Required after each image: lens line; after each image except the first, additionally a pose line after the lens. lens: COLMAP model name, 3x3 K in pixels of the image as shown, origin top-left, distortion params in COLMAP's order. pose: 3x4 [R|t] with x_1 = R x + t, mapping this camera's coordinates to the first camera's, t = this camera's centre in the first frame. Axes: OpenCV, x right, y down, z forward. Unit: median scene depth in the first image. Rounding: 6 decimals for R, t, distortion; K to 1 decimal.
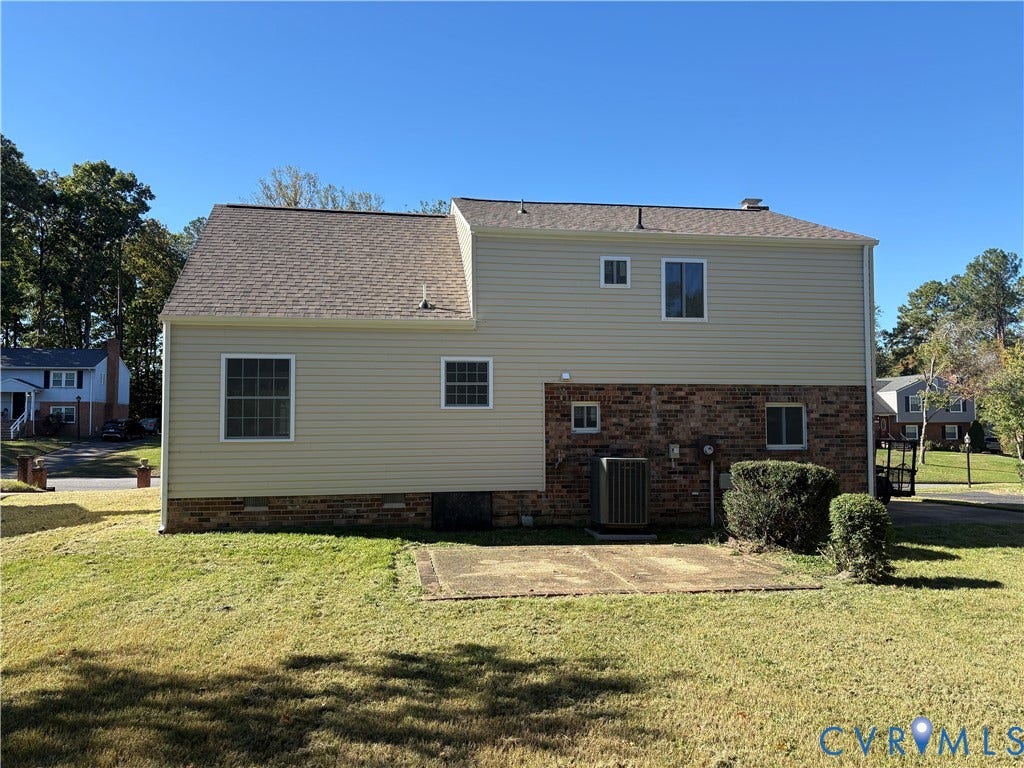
lens RADIAL K [[772.6, 0, 522.2], [0, 772.6, 385.1], [0, 0, 1]] dist [0.064671, -0.078561]
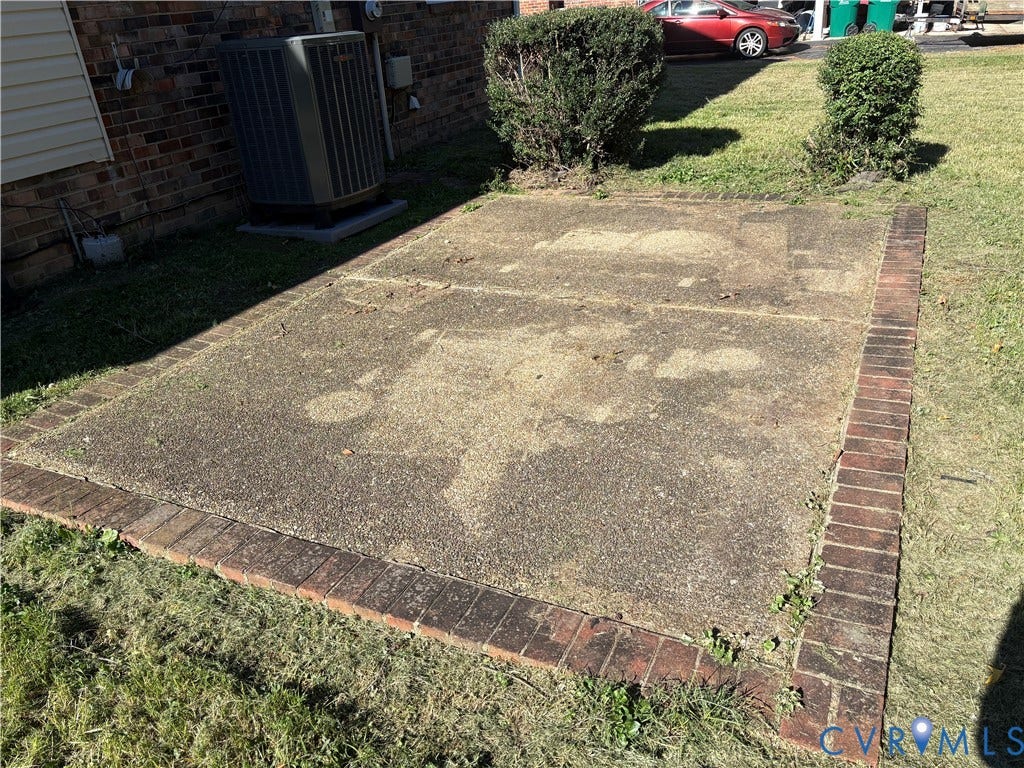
lens RADIAL K [[772.6, 0, 522.2], [0, 772.6, 385.1], [0, 0, 1]] dist [0.064671, -0.078561]
pose [[0.563845, -0.415364, 0.713829, -0.169702], [0.039884, 0.877011, 0.478813, 0.058708], [-0.824917, -0.241506, 0.511064, 0.605023]]
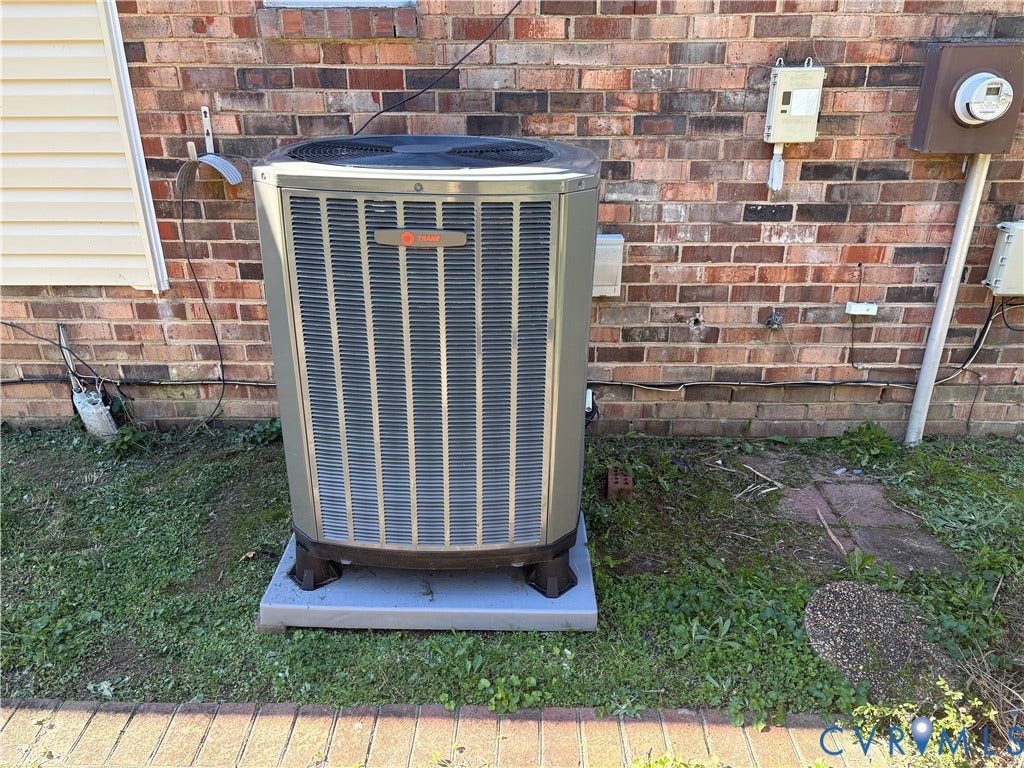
lens RADIAL K [[775.4, 0, 504.7], [0, 775.4, 382.4], [0, 0, 1]] dist [0.035954, -0.031722]
pose [[0.986622, 0.064030, -0.149922, 0.159028], [0.008604, 0.897904, 0.440107, 0.061103], [0.162796, -0.435510, 0.885341, 0.786264]]
